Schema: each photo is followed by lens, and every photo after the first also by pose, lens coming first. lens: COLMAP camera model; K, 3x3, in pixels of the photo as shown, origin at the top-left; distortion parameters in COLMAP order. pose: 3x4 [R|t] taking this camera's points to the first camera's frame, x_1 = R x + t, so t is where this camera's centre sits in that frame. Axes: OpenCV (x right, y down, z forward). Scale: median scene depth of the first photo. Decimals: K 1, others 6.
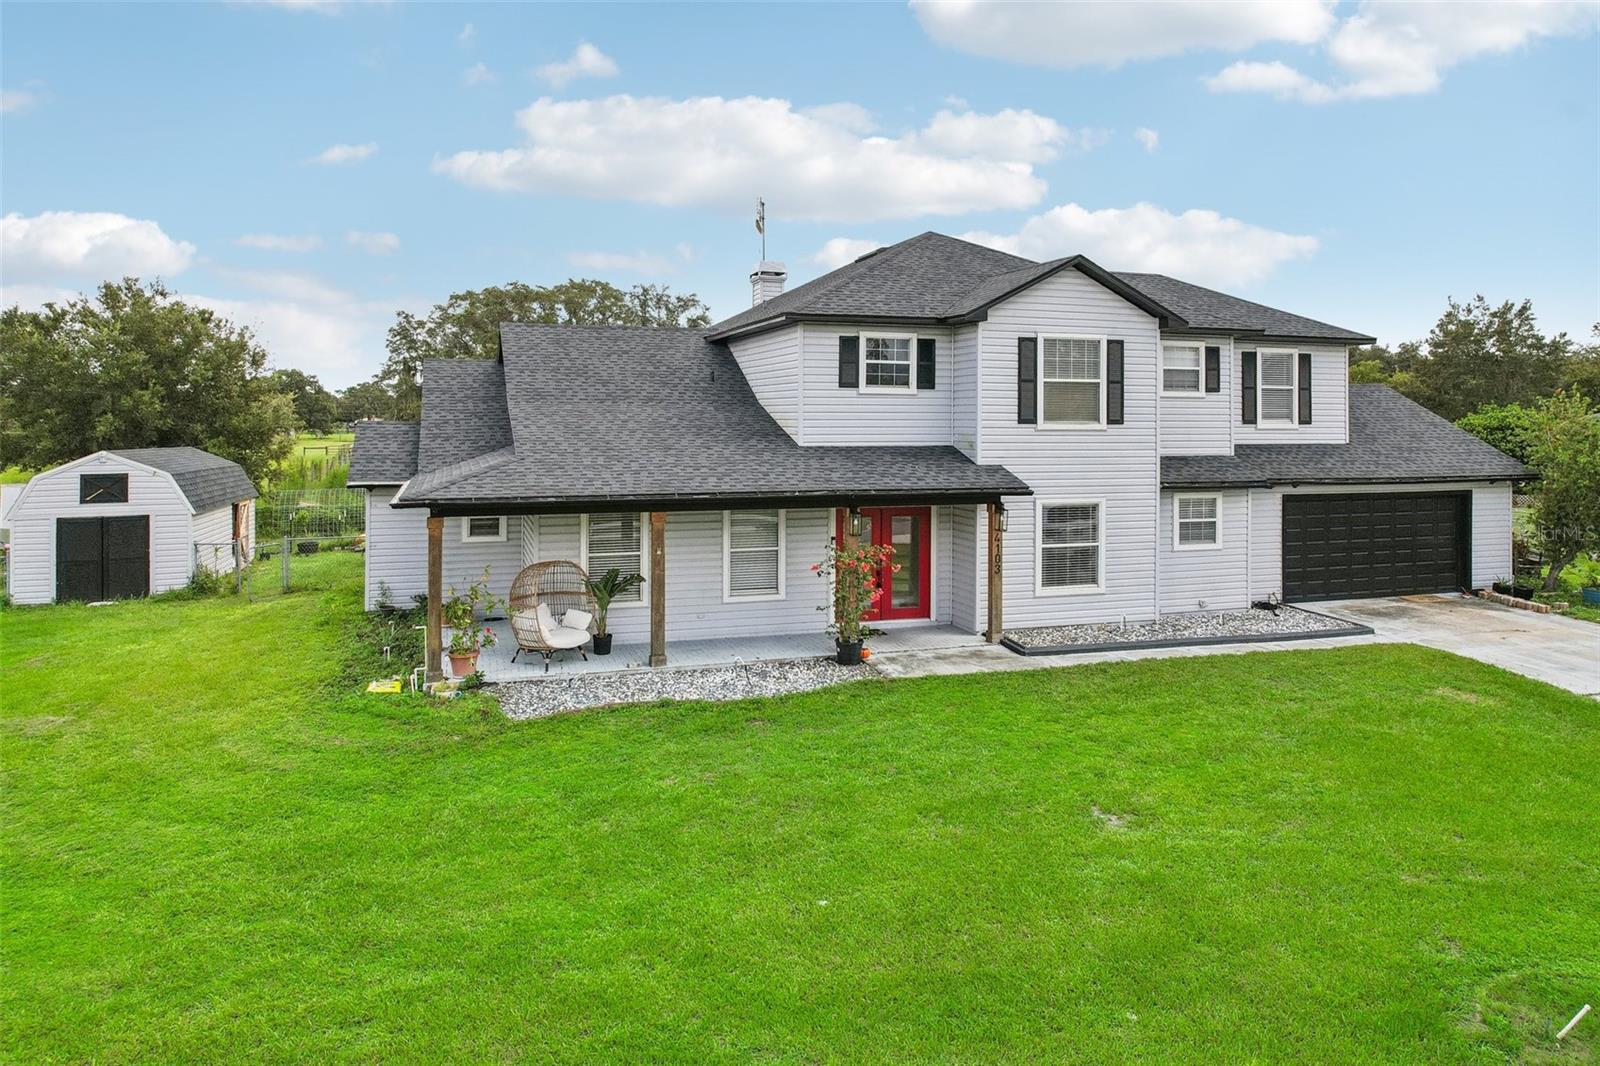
lens RADIAL K [[1100.5, 0, 800.3], [0, 1100.5, 388.5], [0, 0, 1]] dist [-0.066602, 0.074092]
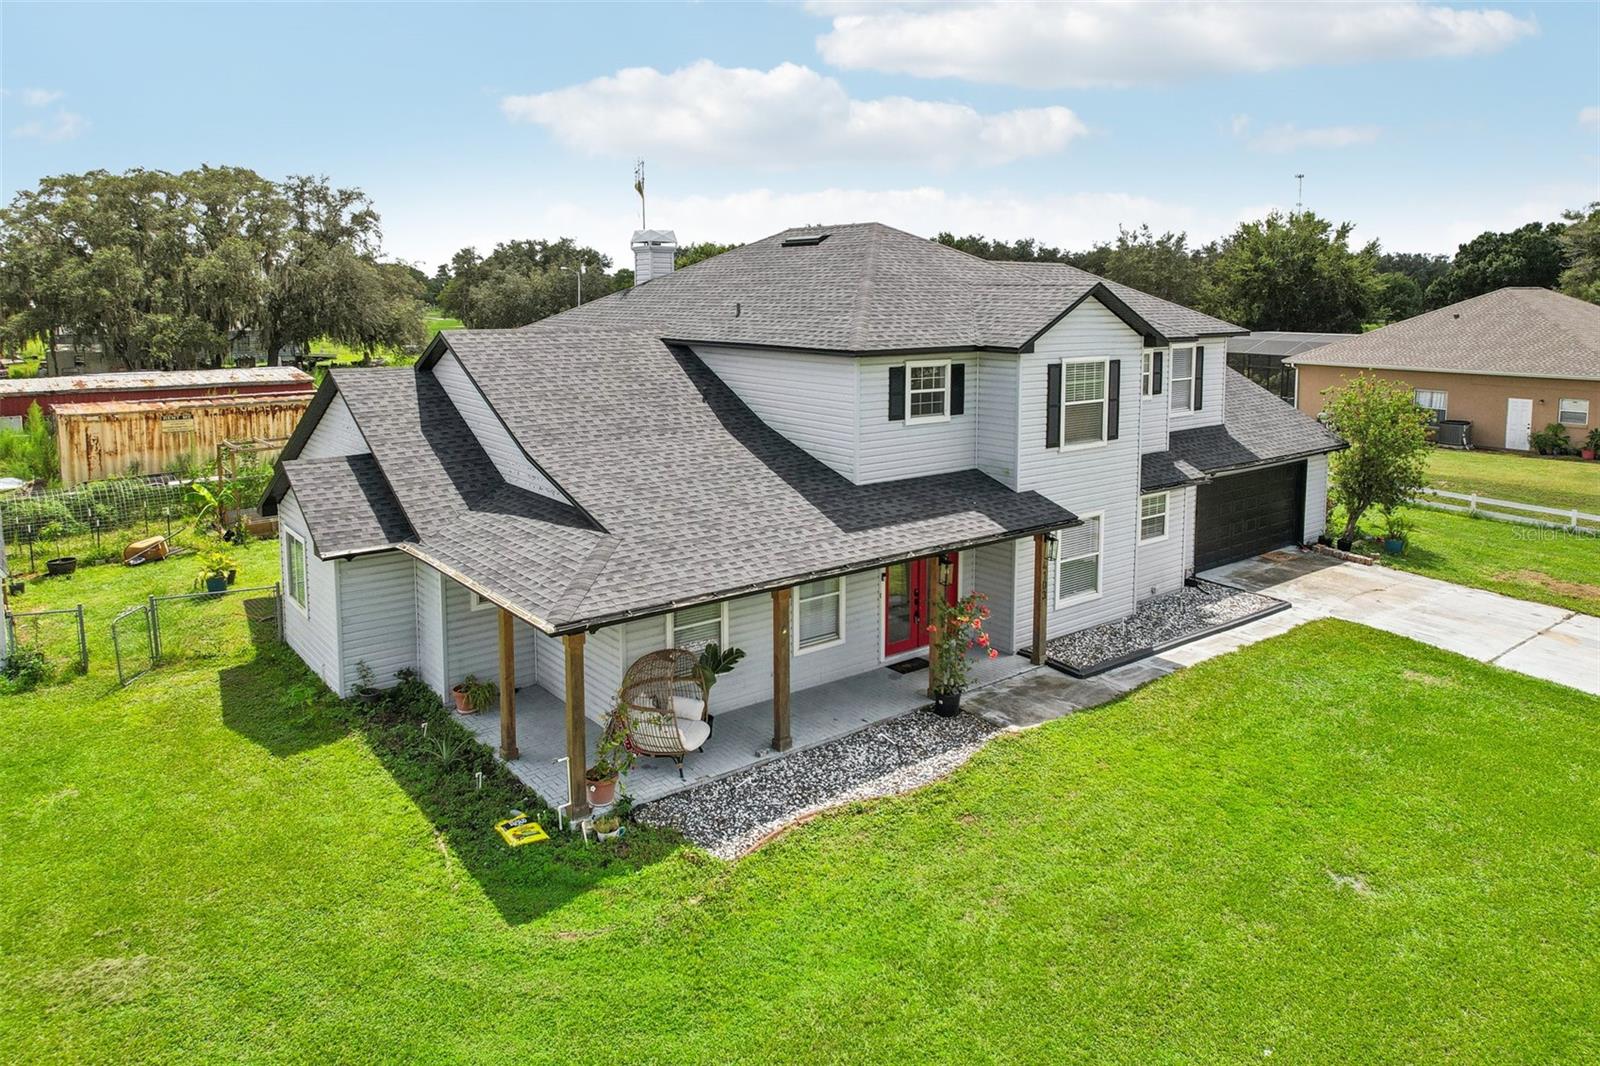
lens RADIAL K [[1100.5, 0, 800.3], [0, 1100.5, 388.5], [0, 0, 1]] dist [-0.066602, 0.074092]
pose [[0.935848, -0.032288, 0.350920, -0.364211], [-0.009337, 0.993172, 0.116283, -0.136761], [-0.352279, -0.112099, 0.929157, 0.129391]]
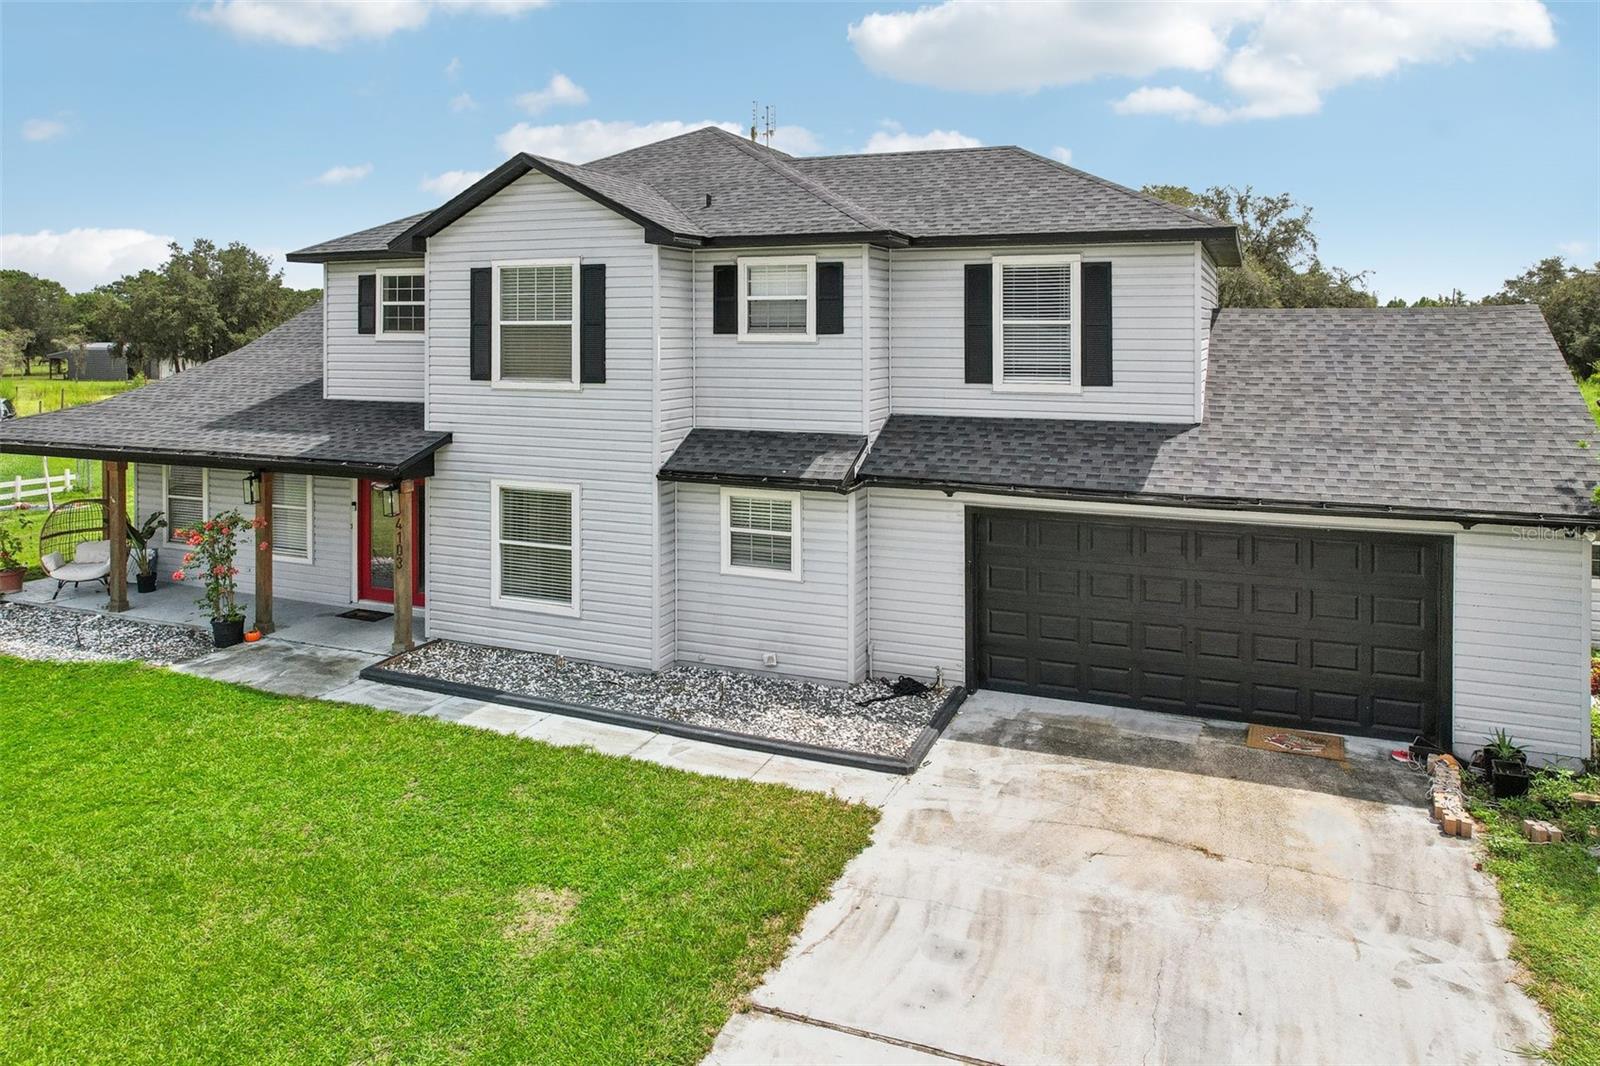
lens RADIAL K [[1106.2, 0, 804.6], [0, 1106.2, 346.5], [0, 0, 1]] dist [-0.023828, 0.000323]
pose [[0.754740, 0.005827, -0.655999, 0.862164], [0.020056, 0.999288, 0.031952, -0.011568], [0.655718, -0.037272, 0.754085, 0.549361]]
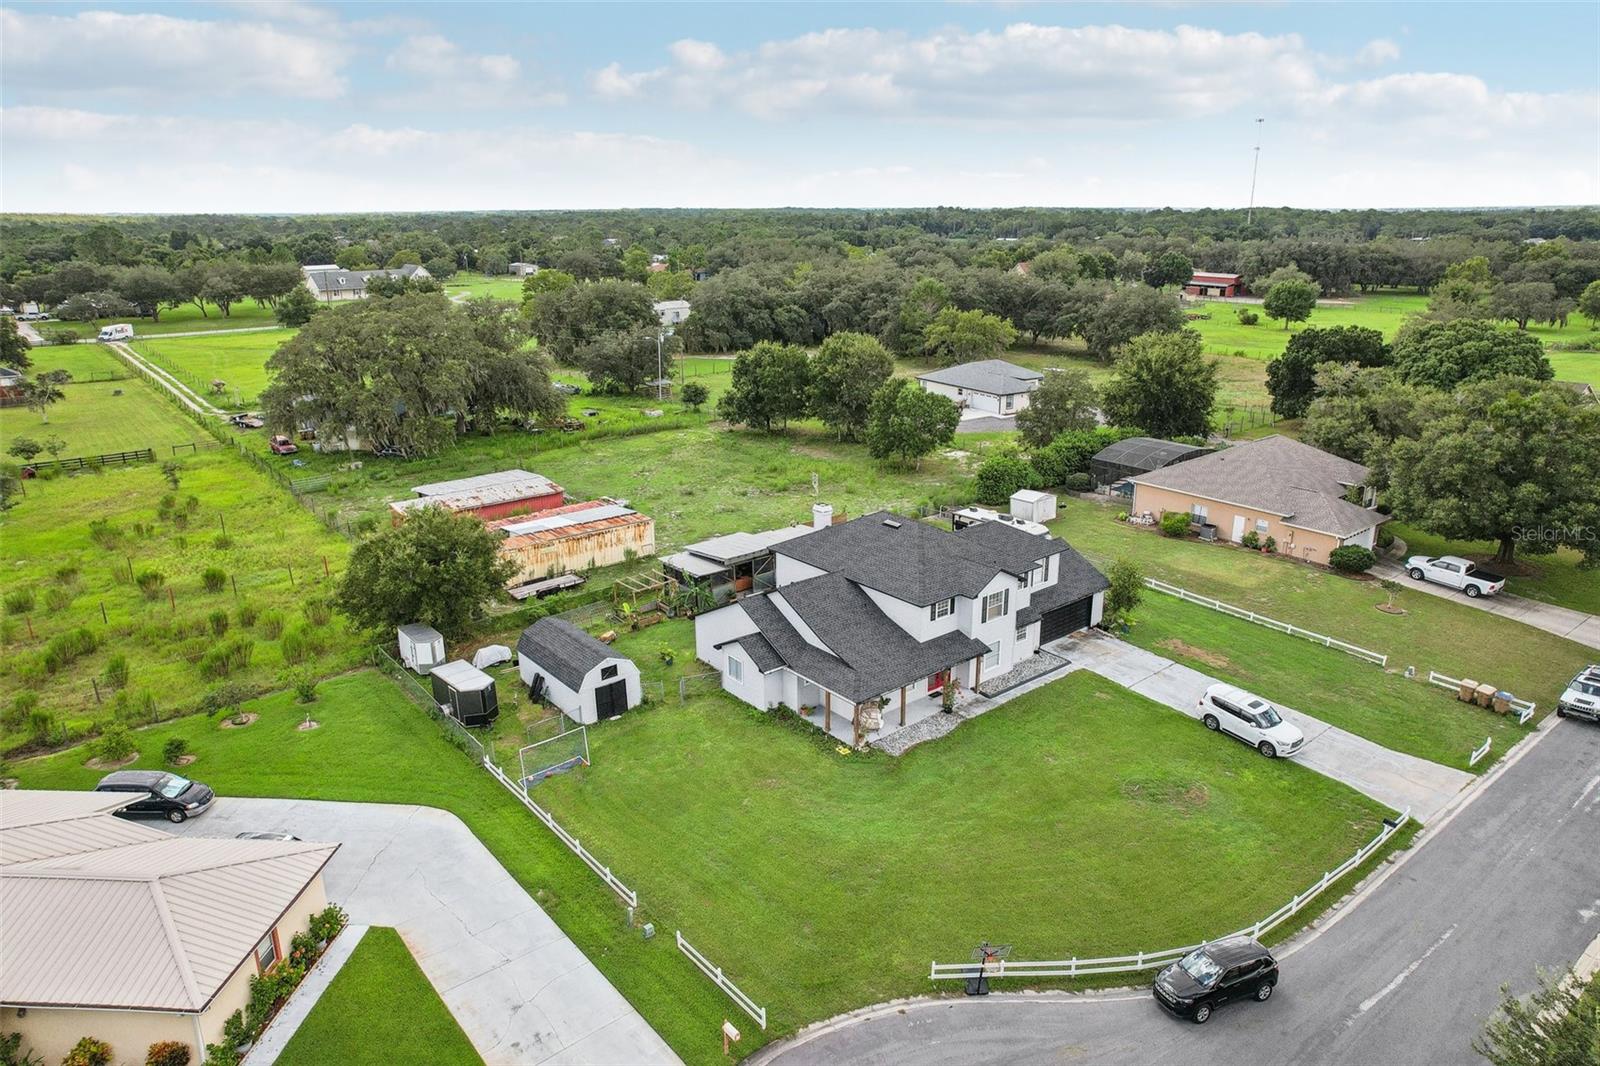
lens RADIAL K [[1083.7, 0, 800.0], [0, 1083.7, 533.0], [0, 0, 1]] dist [-0.060952, 0.068485]
pose [[0.925072, -0.120636, 0.360123, -1.292616], [-0.004841, 0.944391, 0.328790, -1.165260], [-0.379761, -0.305898, 0.873045, -1.333868]]
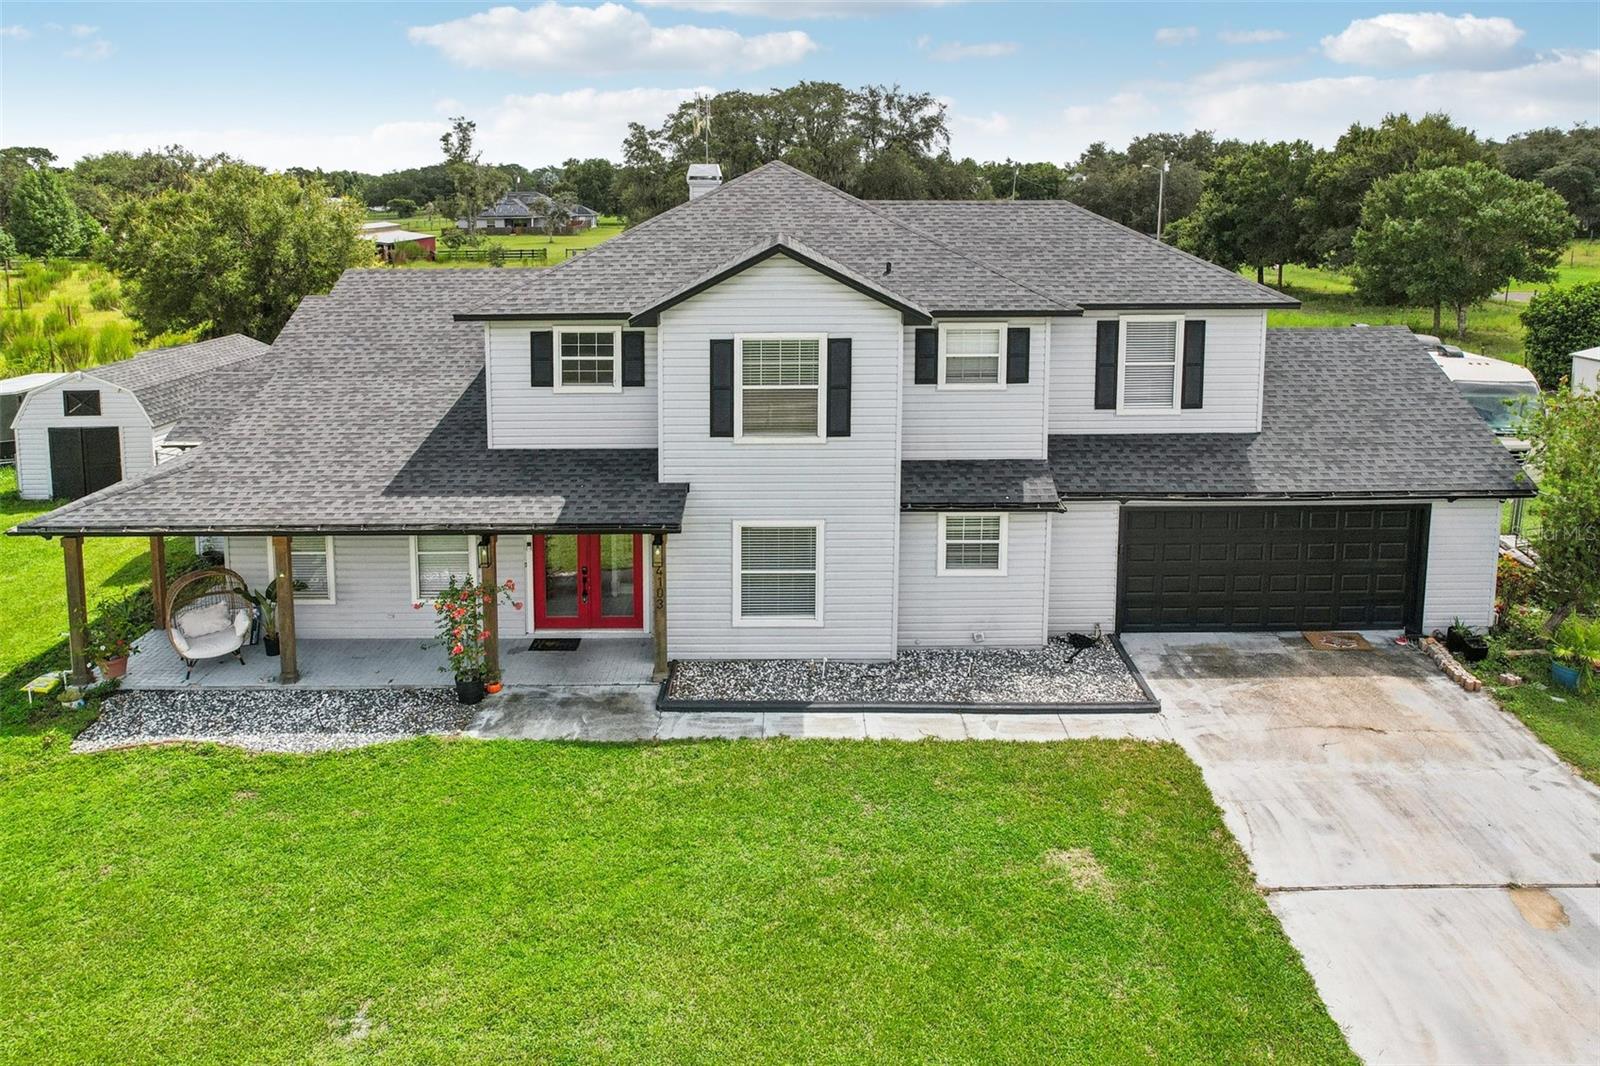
lens RADIAL K [[1114.1, 0, 817.8], [0, 1114.1, 311.9], [0, 0, 1]] dist [-0.010356, -0.002360]
pose [[0.952193, 0.027563, -0.304252, 0.532873], [0.017588, 0.989324, 0.144668, -0.188948], [0.304991, -0.143103, 0.941542, 0.193427]]
